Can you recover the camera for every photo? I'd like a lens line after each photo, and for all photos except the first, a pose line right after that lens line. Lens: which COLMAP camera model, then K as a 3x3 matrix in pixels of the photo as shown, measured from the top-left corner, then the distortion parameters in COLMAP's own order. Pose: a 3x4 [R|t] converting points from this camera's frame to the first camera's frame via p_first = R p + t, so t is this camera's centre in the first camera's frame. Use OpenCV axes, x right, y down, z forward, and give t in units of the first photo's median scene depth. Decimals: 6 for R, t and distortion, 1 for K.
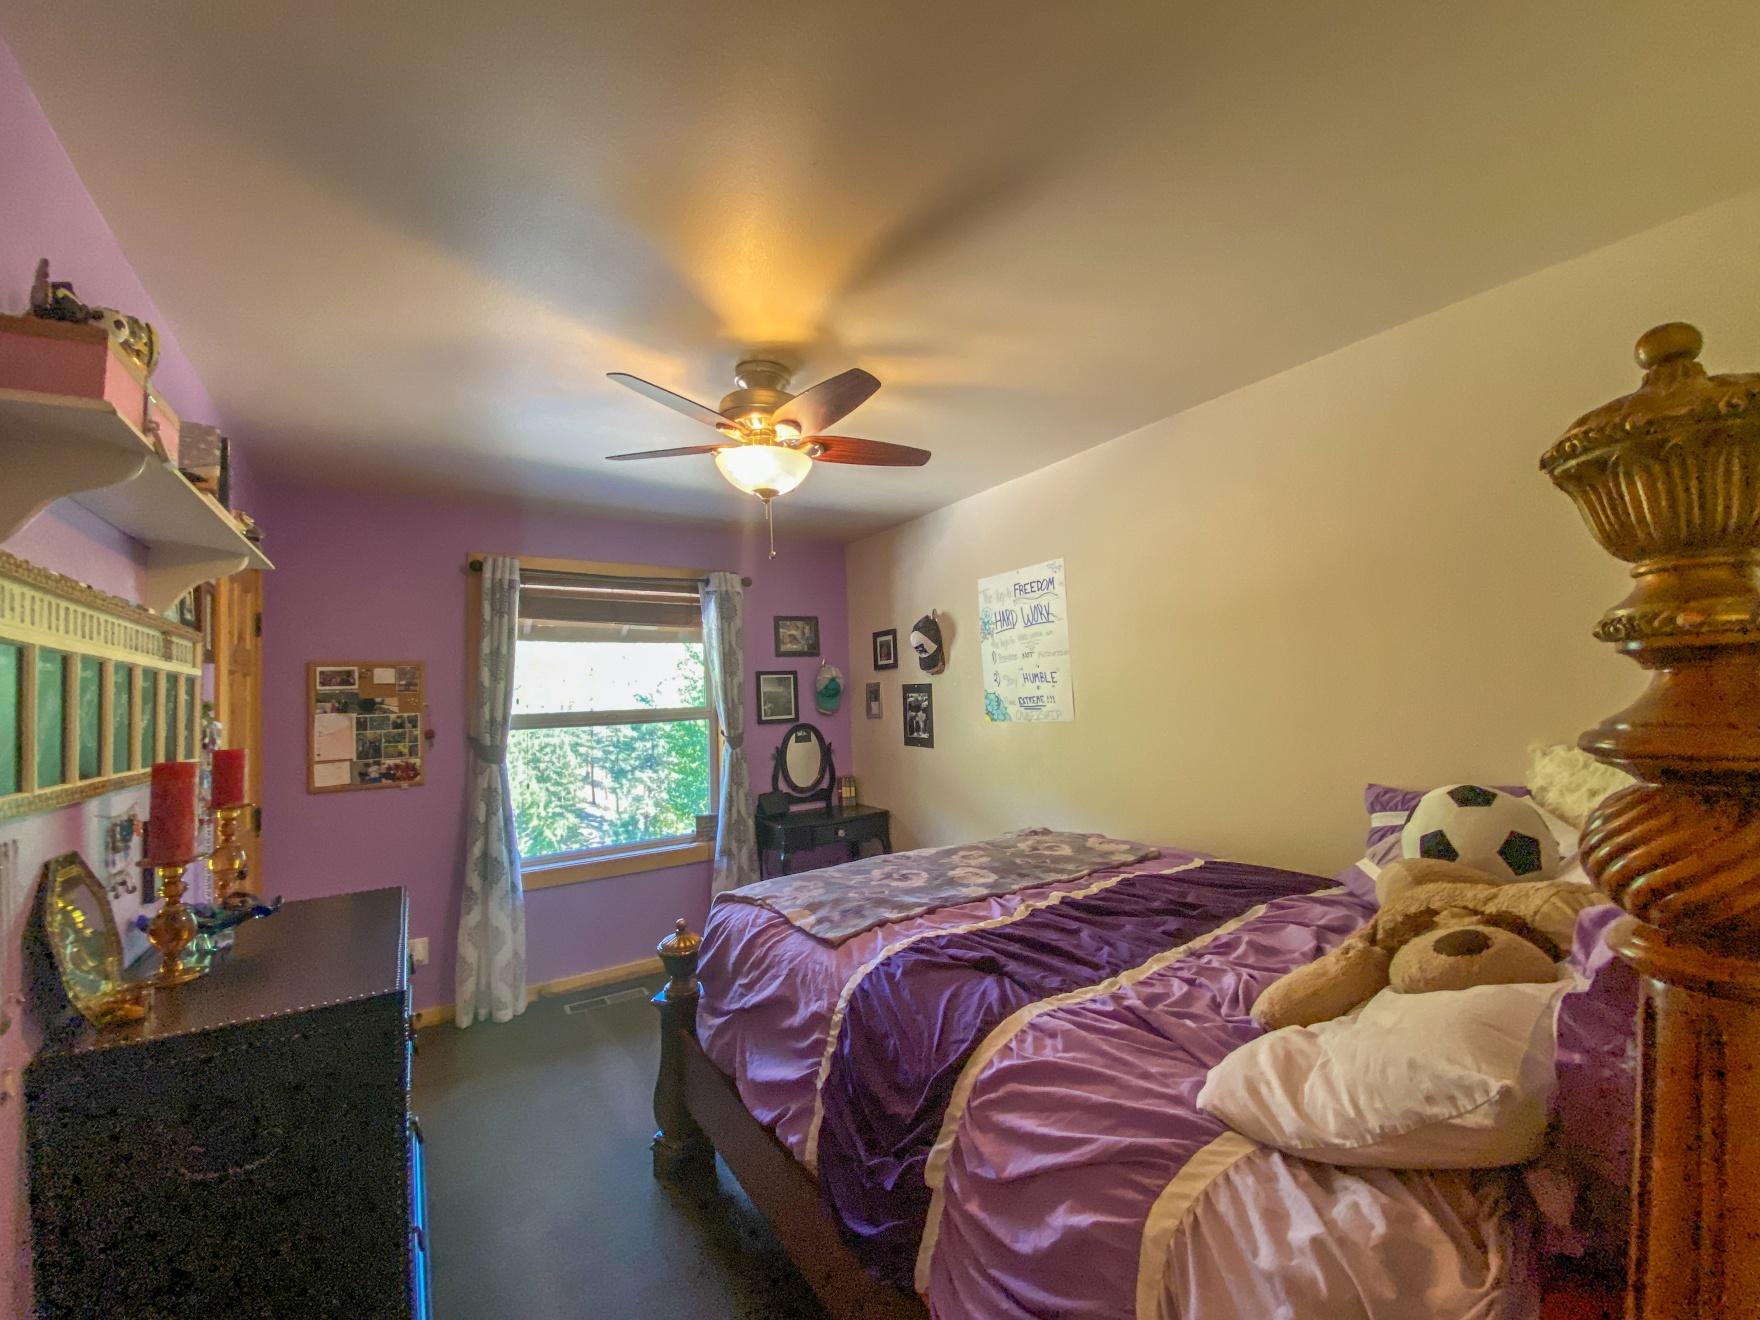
lens RADIAL K [[718.0, 0, 880.0], [0, 718.0, 660.0], [0, 0, 1]] dist [0.010836, -0.016353]
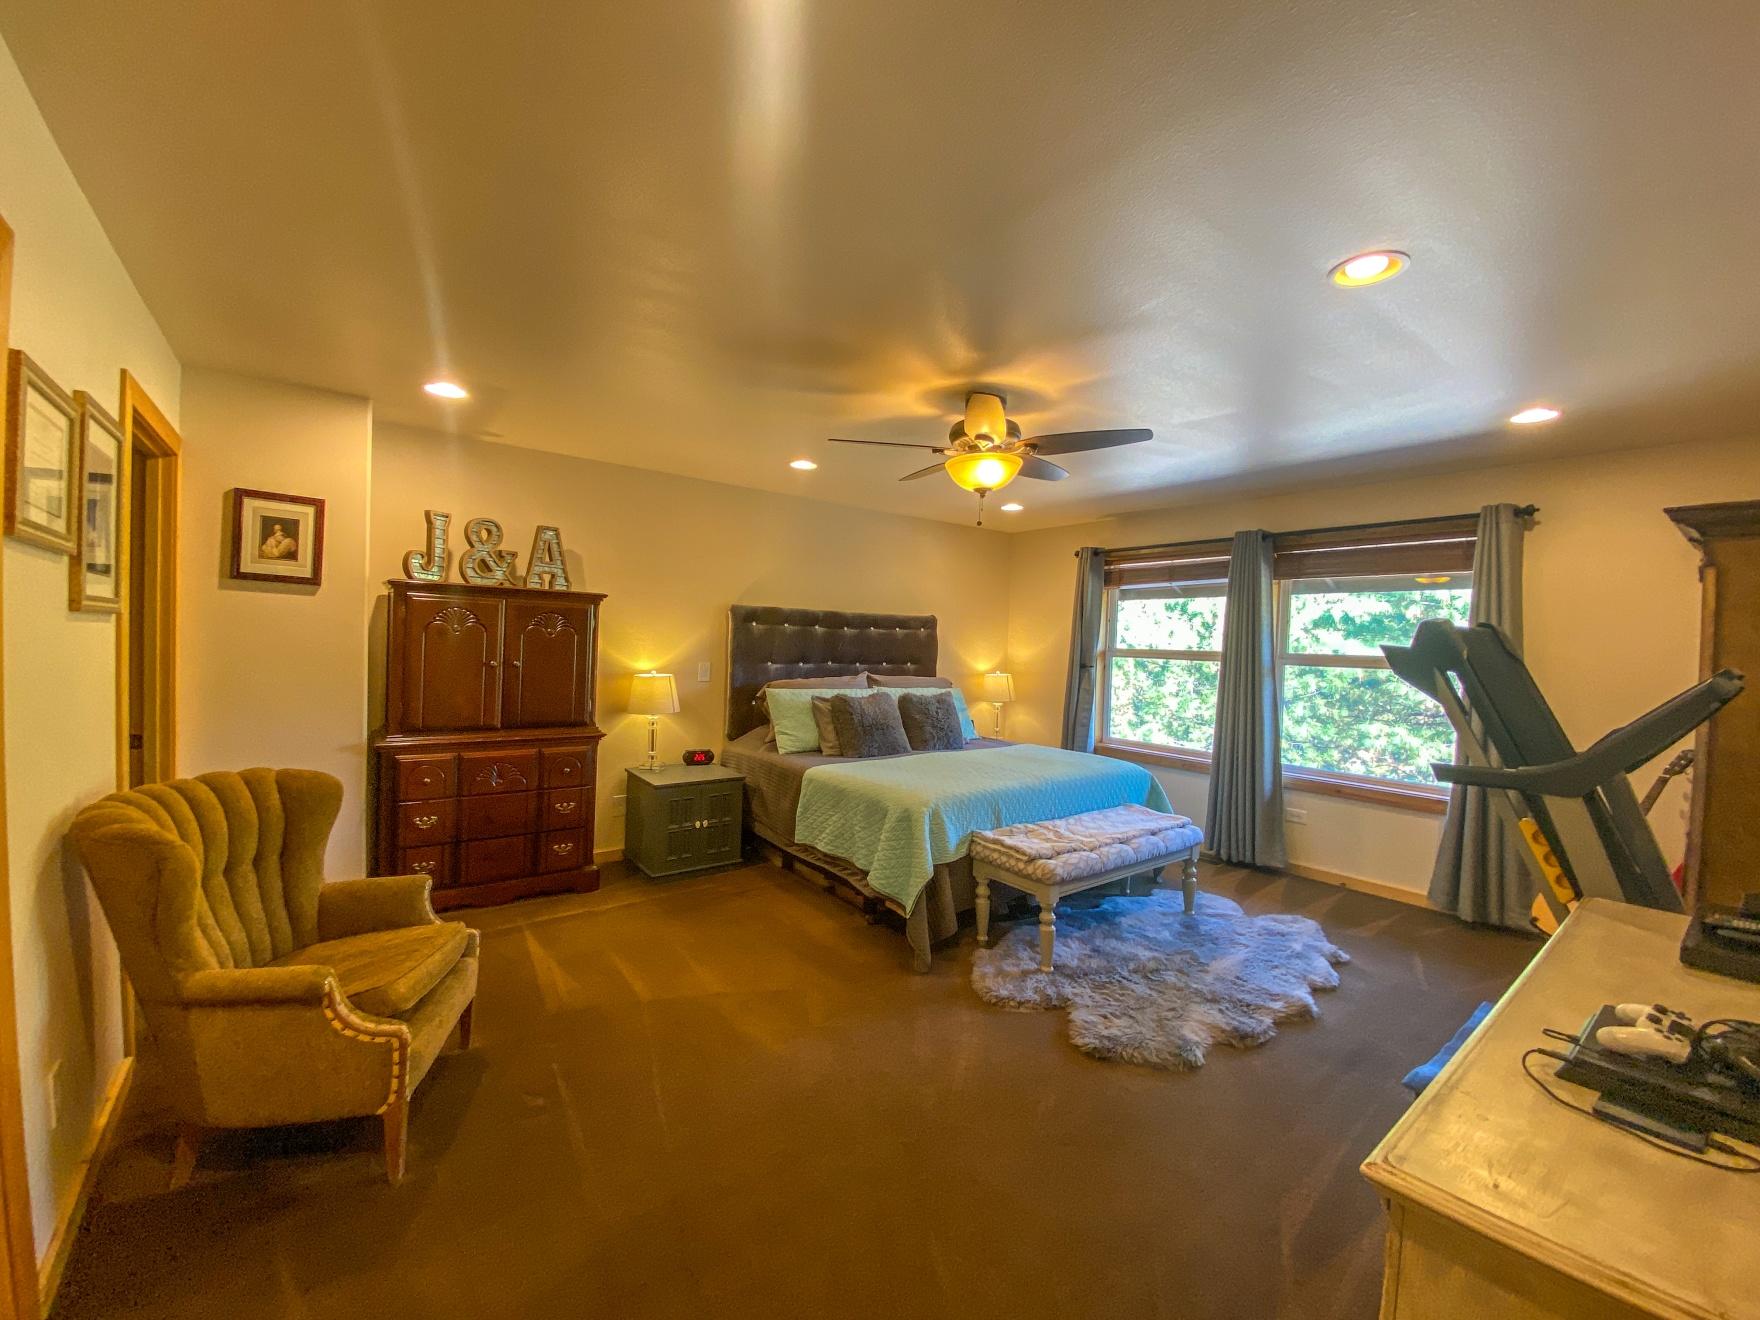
lens RADIAL K [[718.0, 0, 880.0], [0, 718.0, 660.0], [0, 0, 1]] dist [0.010836, -0.016353]
pose [[-0.085205, 0.019072, 0.996181, -0.426236], [-0.086219, 0.995925, -0.026441, 0.036658], [-0.992626, -0.088143, -0.083214, 0.693263]]
